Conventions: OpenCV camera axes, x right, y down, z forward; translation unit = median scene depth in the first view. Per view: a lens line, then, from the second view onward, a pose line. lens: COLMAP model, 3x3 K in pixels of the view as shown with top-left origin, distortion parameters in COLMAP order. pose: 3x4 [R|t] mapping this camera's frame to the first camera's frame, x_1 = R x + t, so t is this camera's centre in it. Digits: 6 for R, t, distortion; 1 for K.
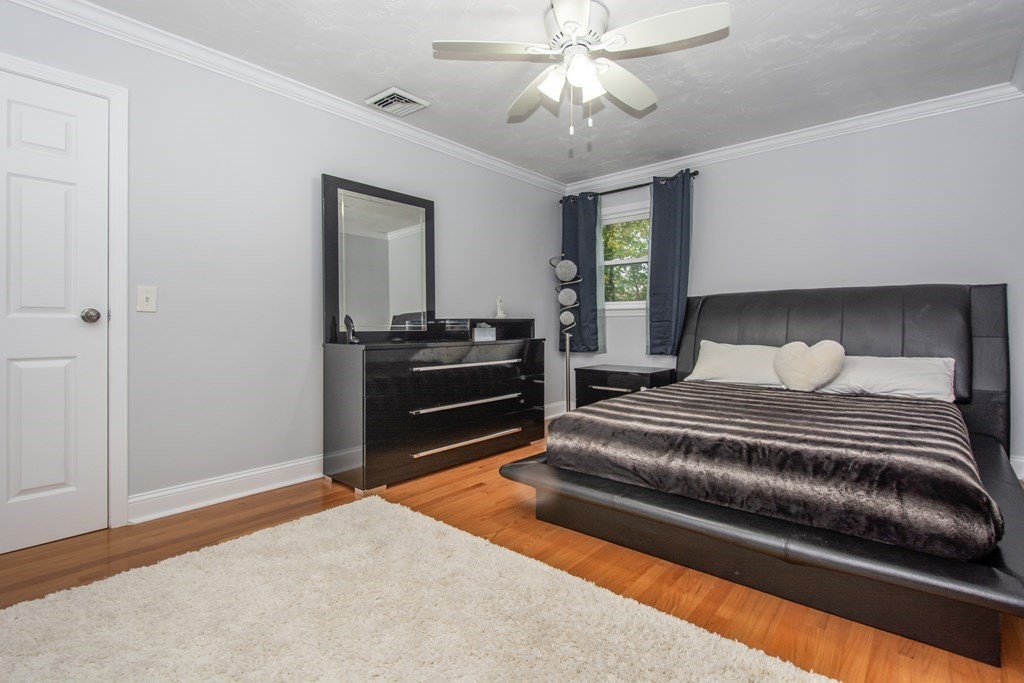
lens RADIAL K [[481.8, 0, 532.8], [0, 481.8, 321.1], [0, 0, 1]] dist [0.003237, 0.000515]
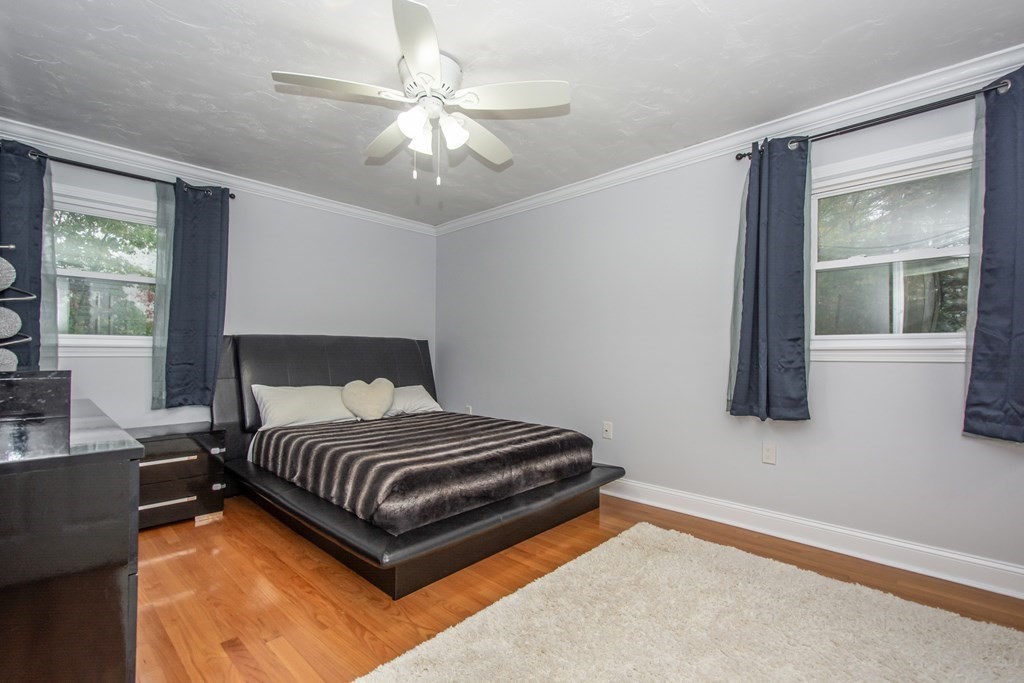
lens RADIAL K [[459.1, 0, 512.7], [0, 459.1, 350.3], [0, 0, 1]] dist [0.012335, -0.006201]
pose [[0.056549, 0.012011, 0.998328, -0.701671], [-0.010202, 0.999882, -0.011452, -0.028931], [-0.998348, -0.009538, 0.056665, 0.640573]]
